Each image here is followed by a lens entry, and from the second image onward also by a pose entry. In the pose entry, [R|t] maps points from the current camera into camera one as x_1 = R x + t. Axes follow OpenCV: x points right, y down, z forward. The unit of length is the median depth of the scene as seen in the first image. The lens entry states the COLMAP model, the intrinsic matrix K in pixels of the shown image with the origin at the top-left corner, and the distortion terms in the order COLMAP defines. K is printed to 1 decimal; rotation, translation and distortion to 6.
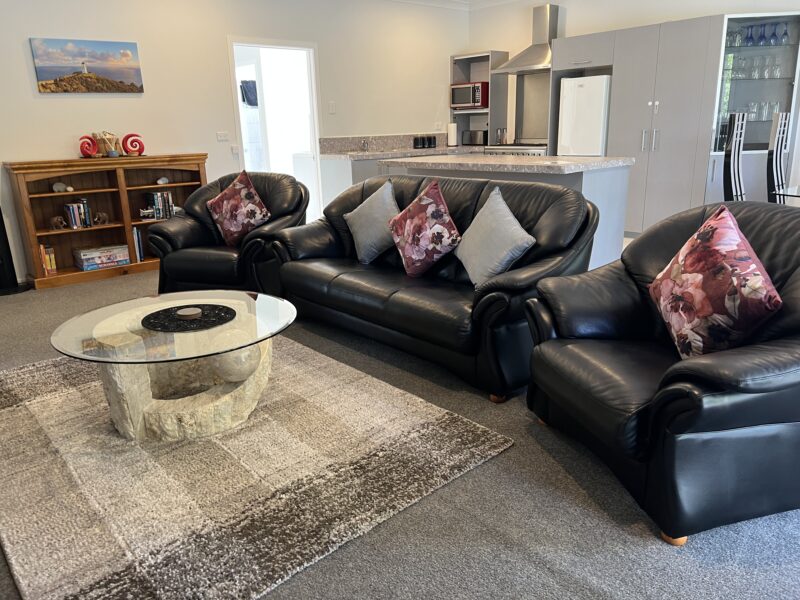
lens RADIAL K [[609.3, 0, 395.4], [0, 609.3, 297.8], [0, 0, 1]] dist [0.062322, -0.073650]
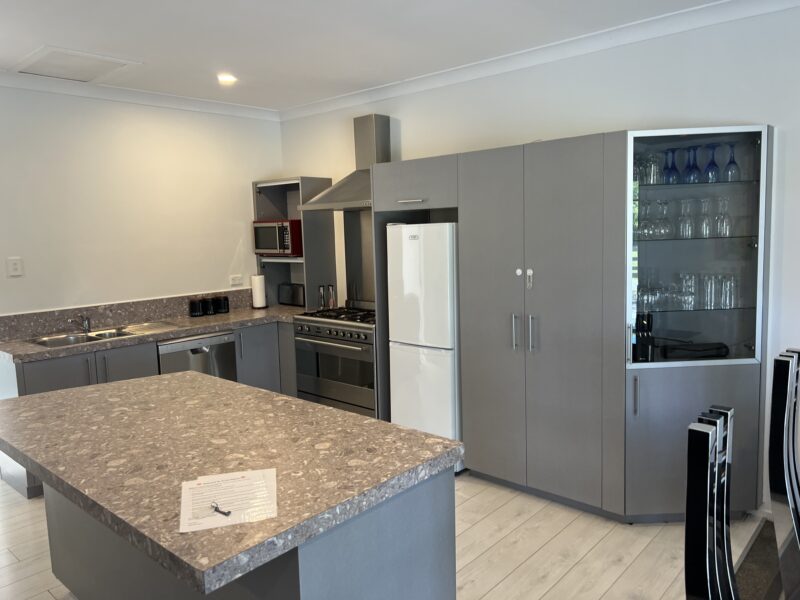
lens RADIAL K [[609.3, 0, 395.4], [0, 609.3, 297.8], [0, 0, 1]] dist [0.062322, -0.073650]
pose [[0.993017, -0.016622, 0.116791, 0.184274], [0.035505, 0.986231, -0.161517, -0.162992], [-0.112498, 0.164536, 0.979935, 0.360730]]
